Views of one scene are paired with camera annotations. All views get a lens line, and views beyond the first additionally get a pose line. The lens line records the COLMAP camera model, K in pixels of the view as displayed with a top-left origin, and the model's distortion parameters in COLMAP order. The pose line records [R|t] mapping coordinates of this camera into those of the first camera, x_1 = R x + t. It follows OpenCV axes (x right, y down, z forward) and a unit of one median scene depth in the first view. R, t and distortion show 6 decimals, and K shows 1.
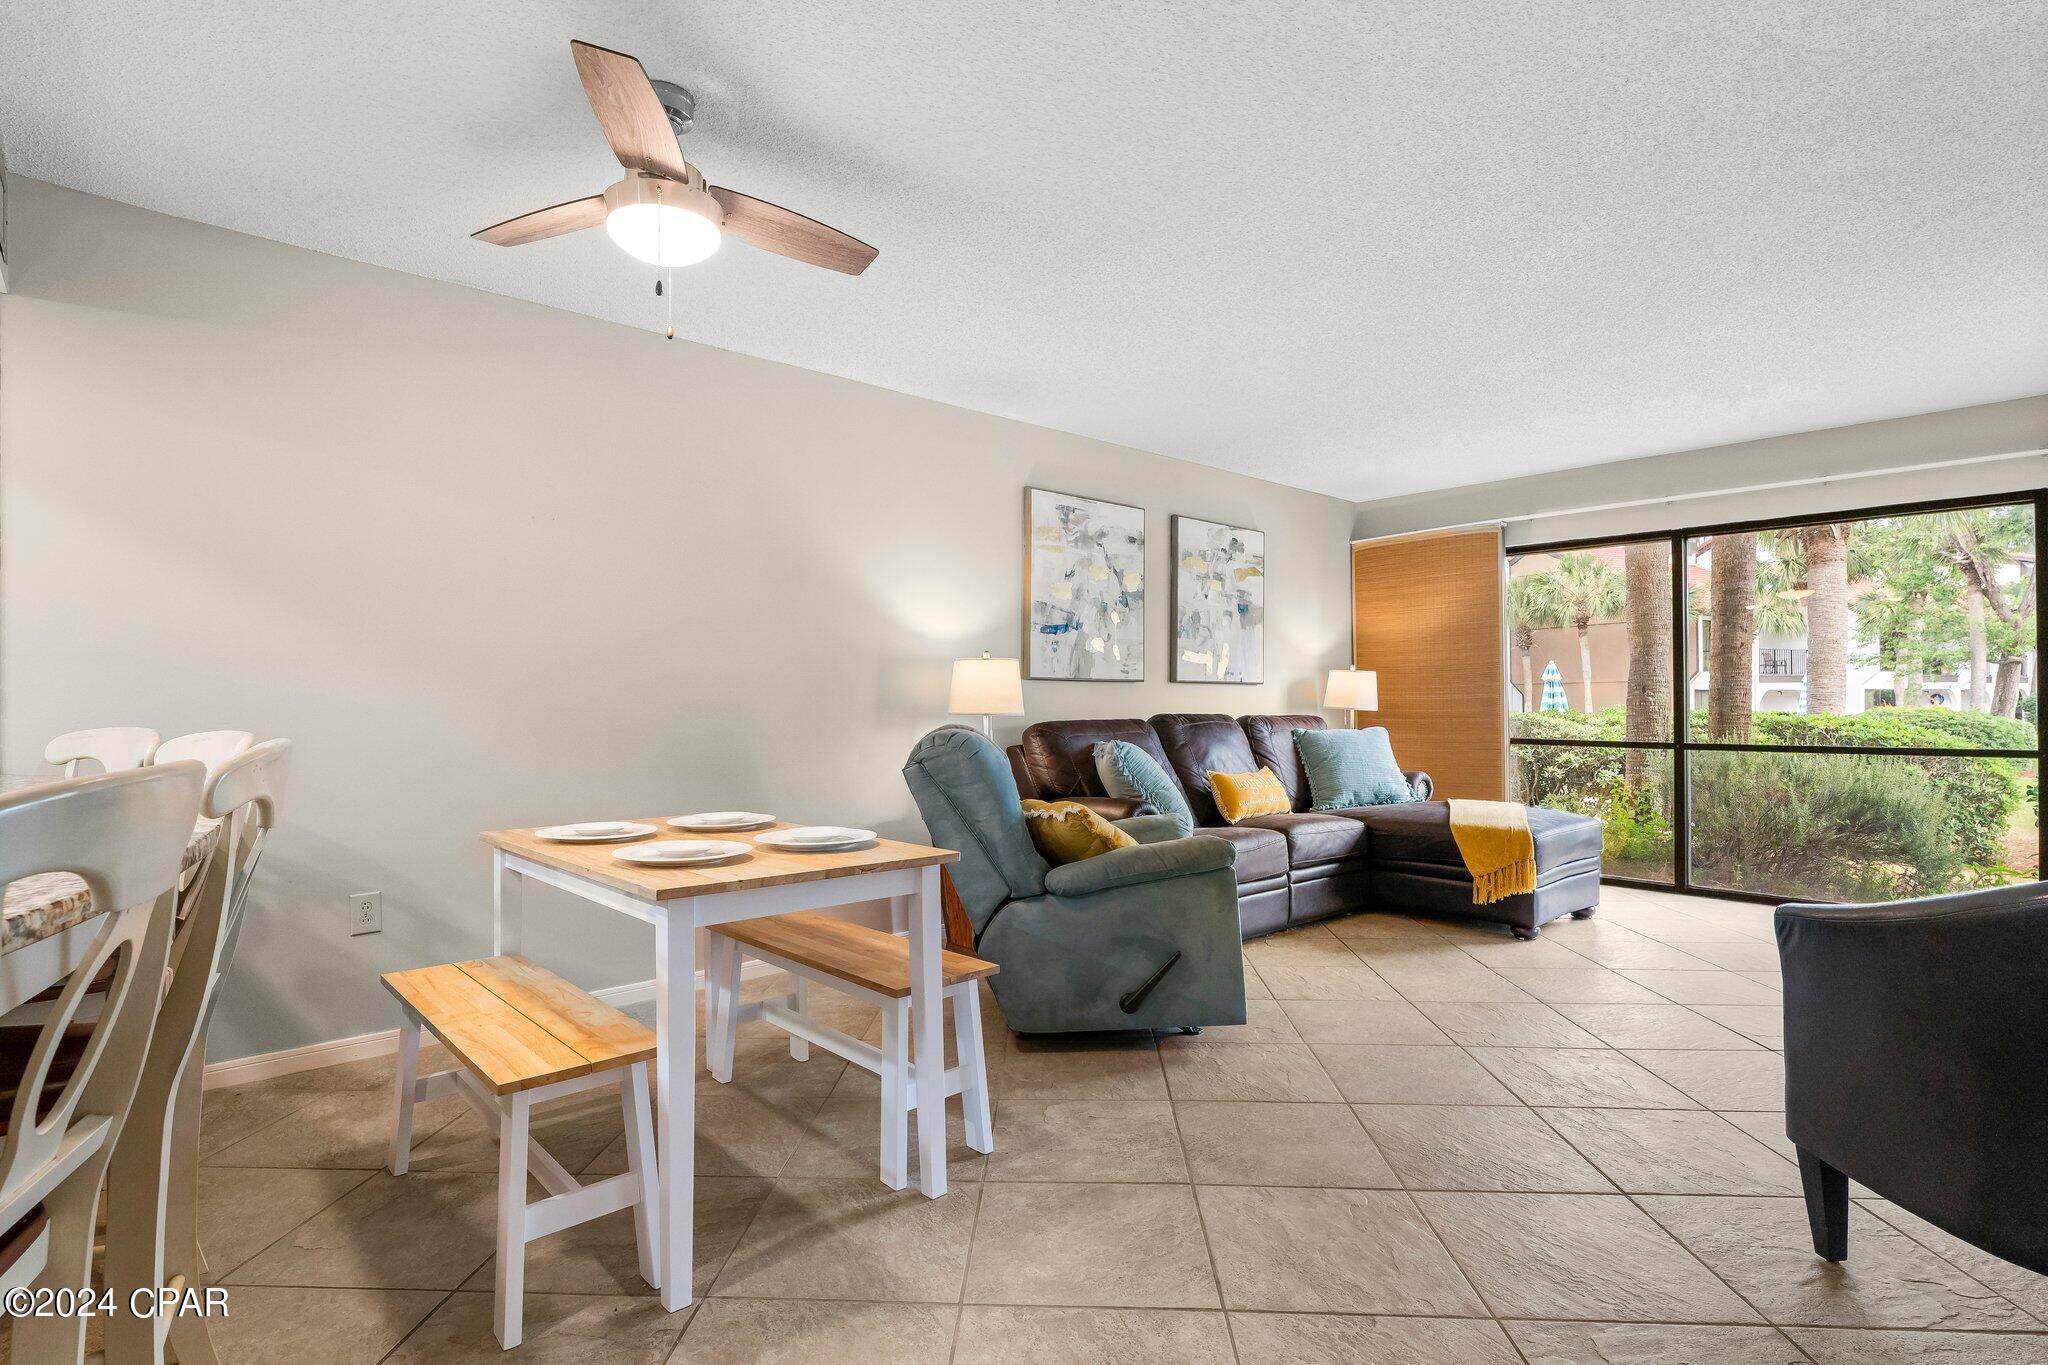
lens RADIAL K [[1010.6, 0, 1014.3], [0, 1010.6, 698.8], [0, 0, 1]] dist [-0.003466, 0.000775]
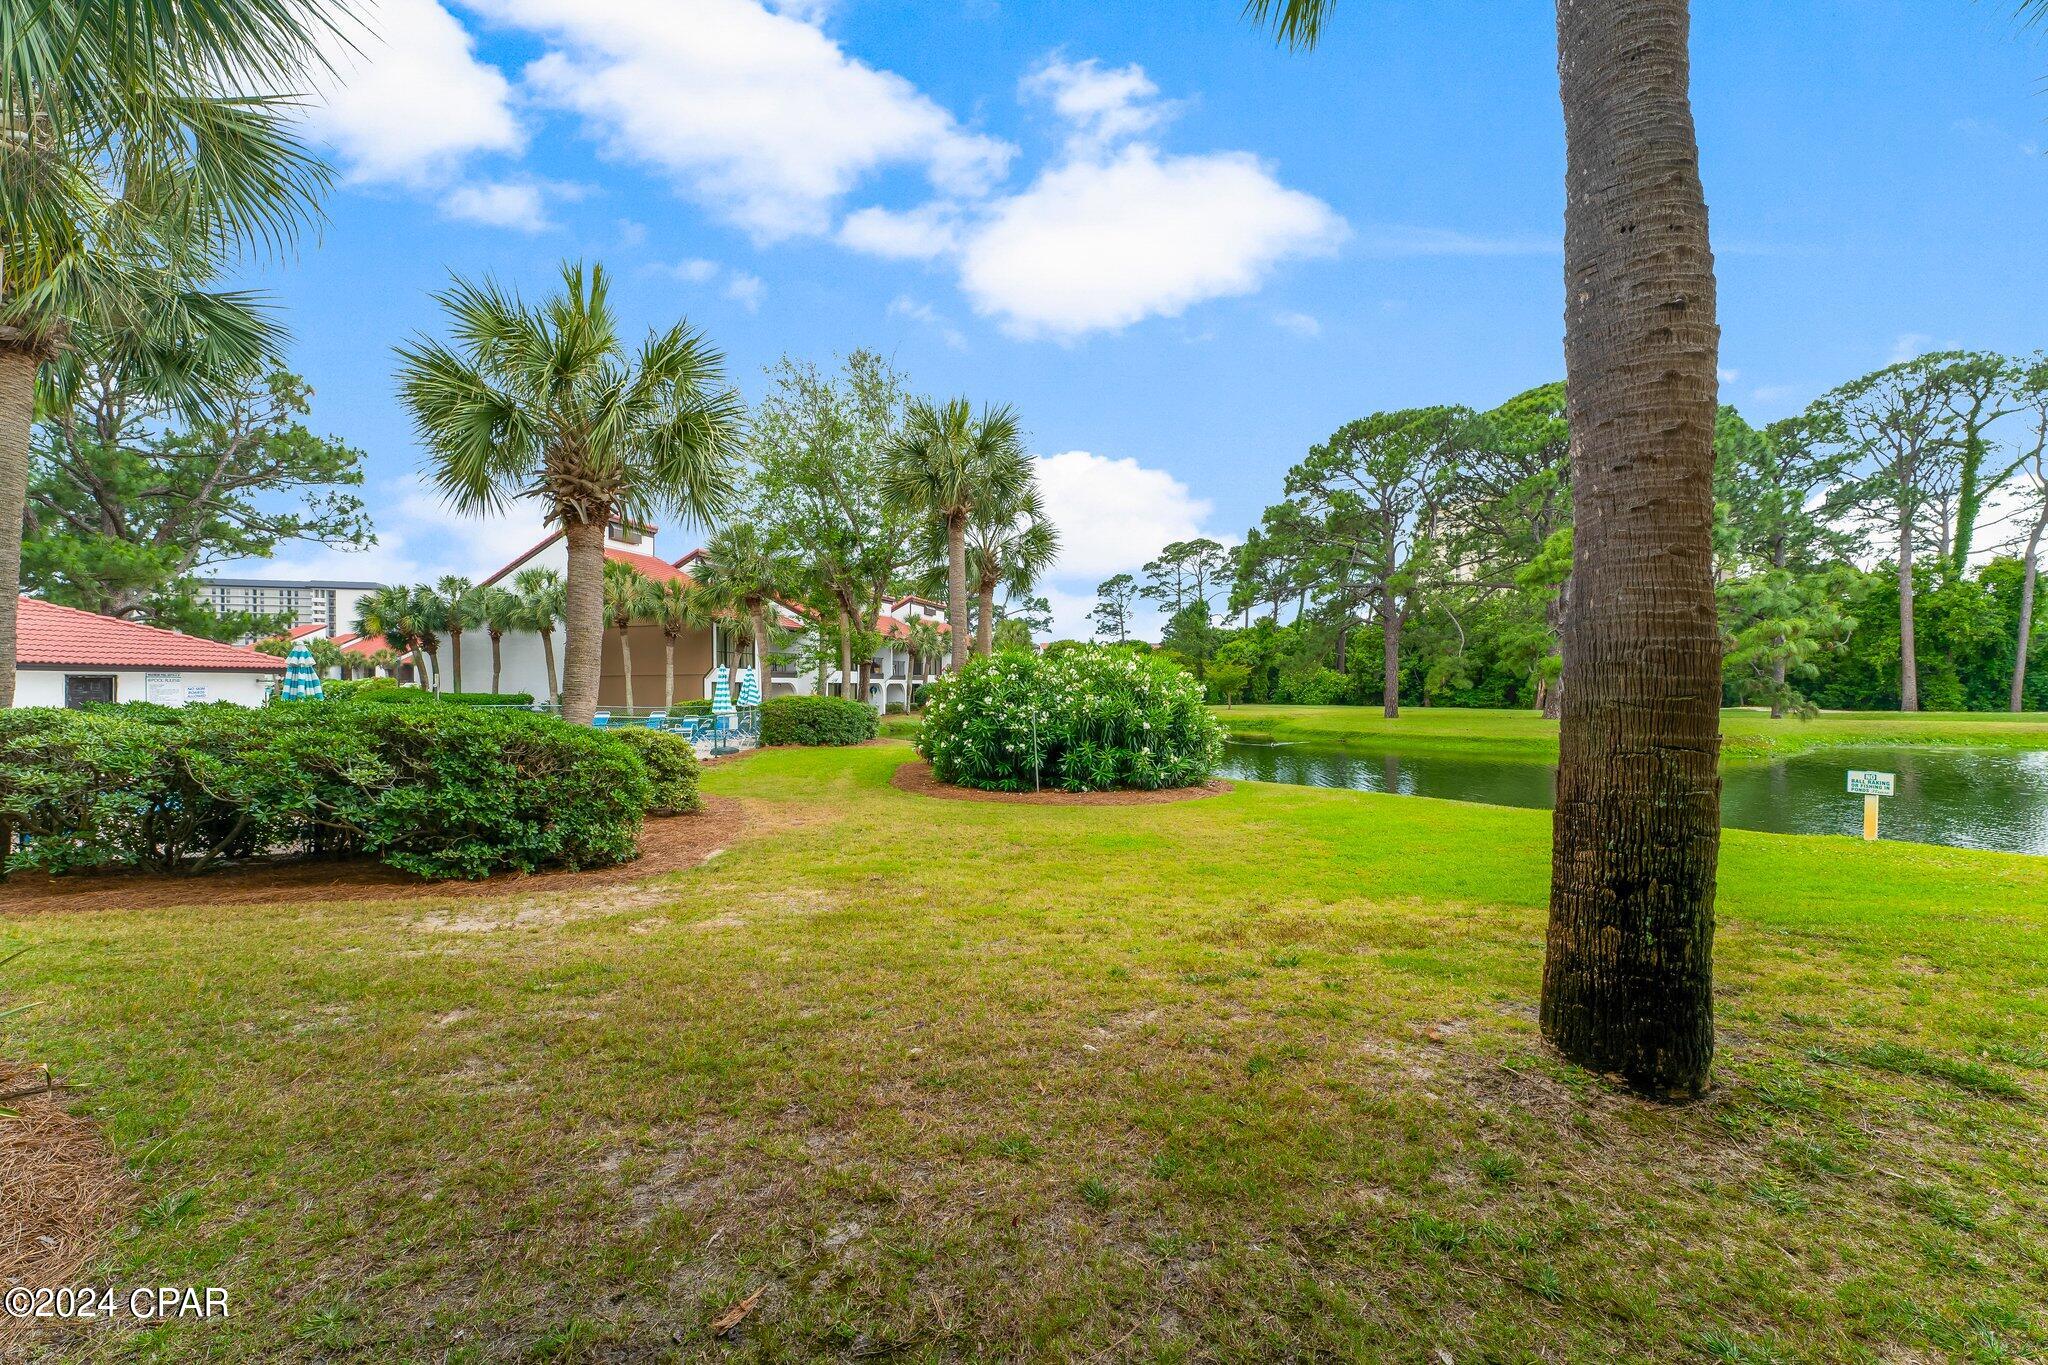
lens RADIAL K [[818.6, 0, 1020.1], [0, 818.6, 689.0], [0, 0, 1]] dist [0.000367, 0.000404]
pose [[0.658690, 0.003626, 0.752405, 1.171000], [-0.002395, 0.999993, -0.002723, 0.002396], [-0.752410, -0.000008, 0.658695, 0.401303]]
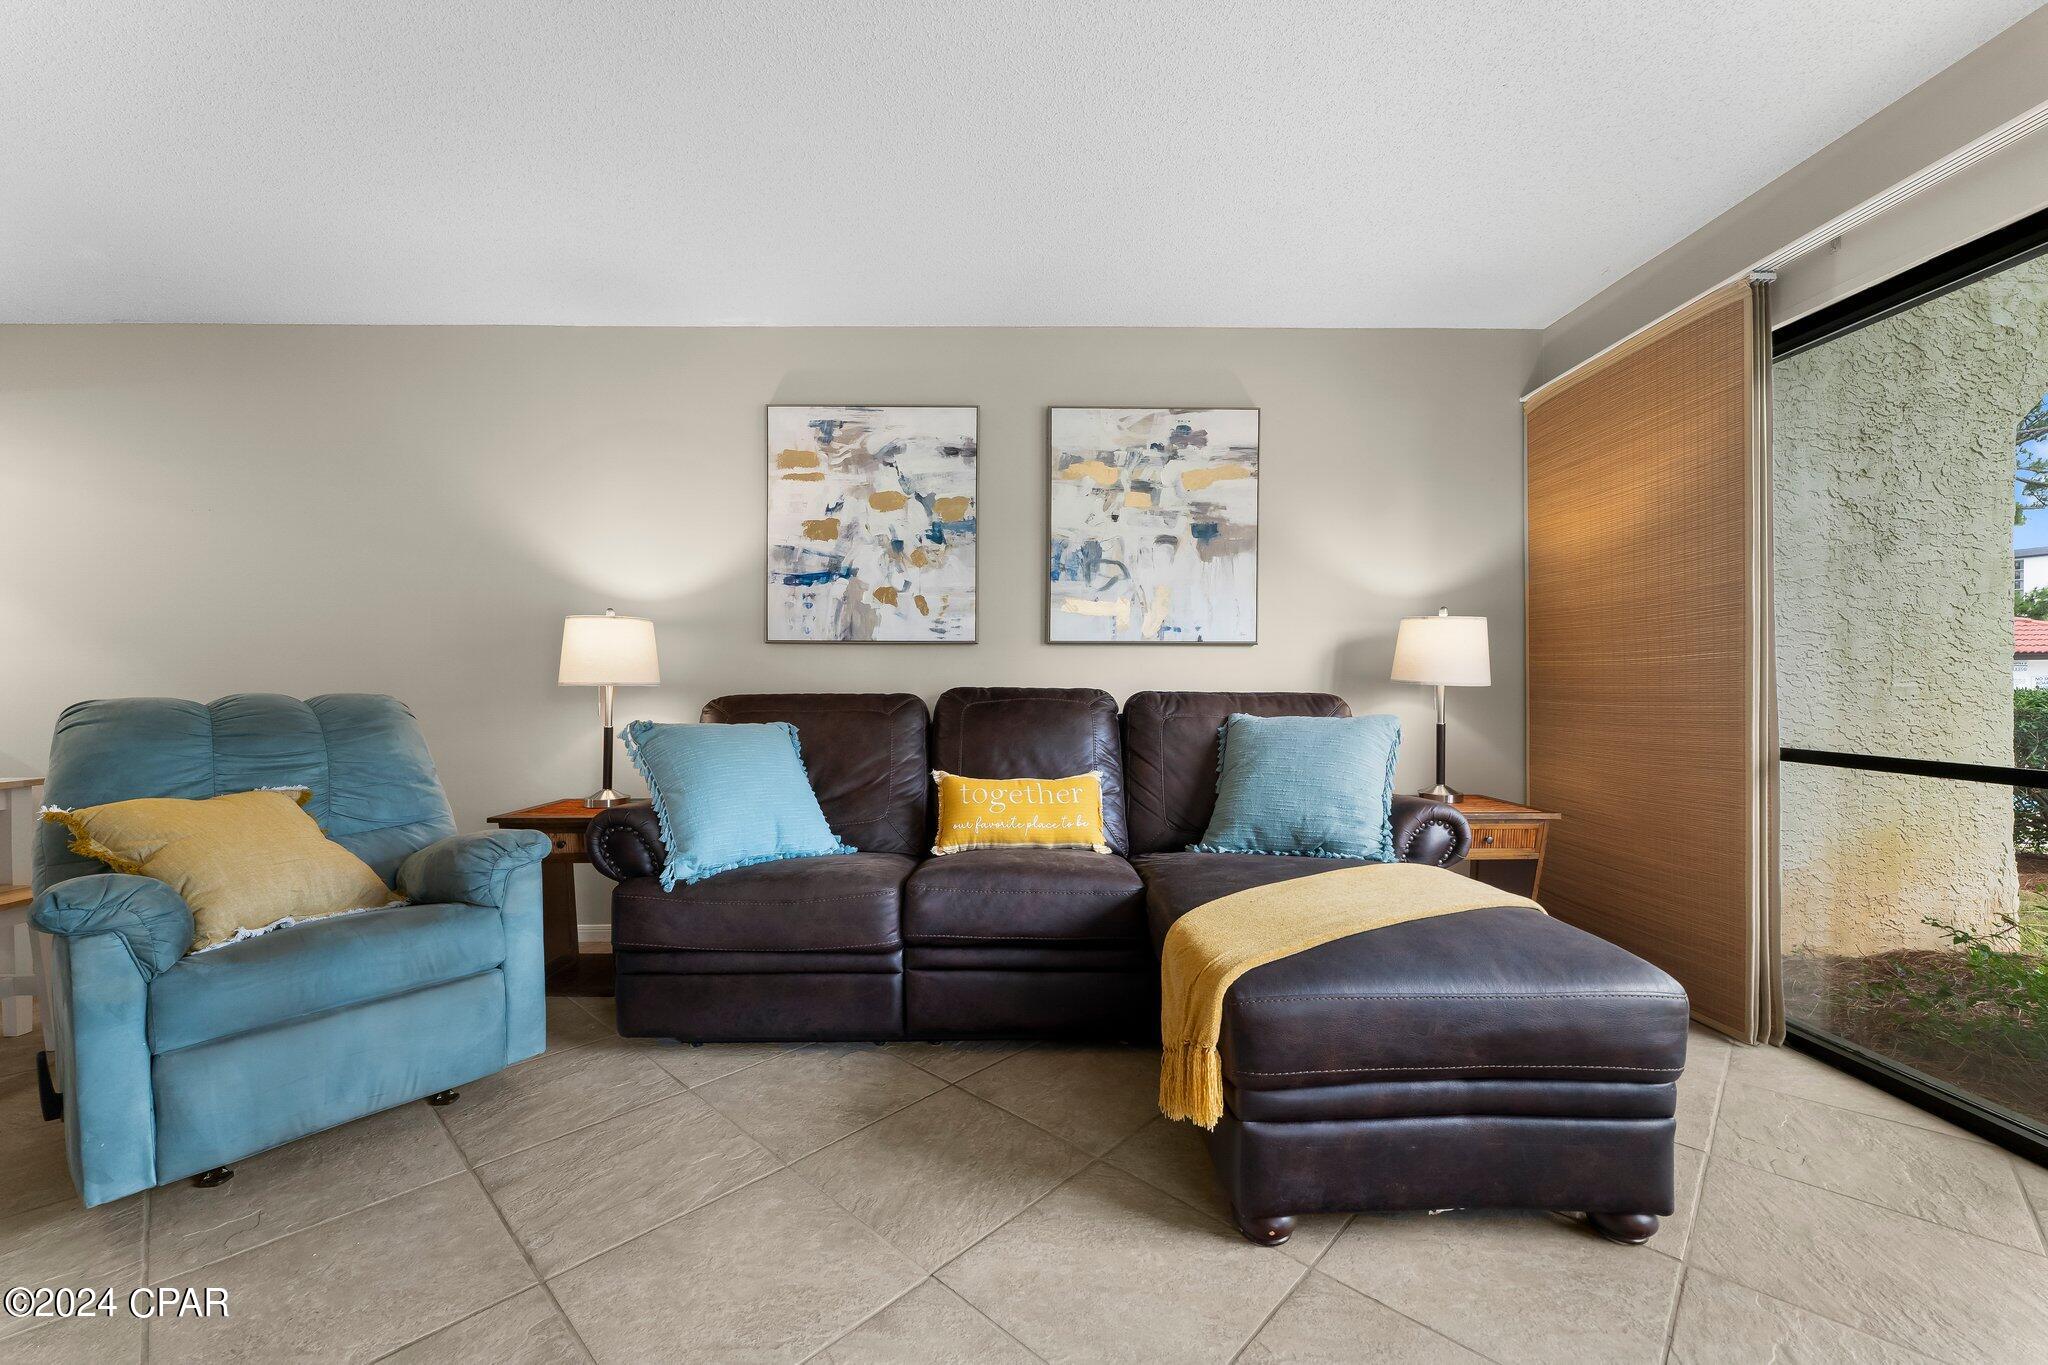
lens RADIAL K [[818.6, 0, 1018.7], [0, 818.6, 692.8], [0, 0, 1]] dist [0.000367, 0.000404]
pose [[0.757944, 0.008443, -0.652265, 0.565303], [0.000387, 0.999910, 0.013393, 0.011388], [0.652320, -0.010404, 0.757872, 0.598612]]
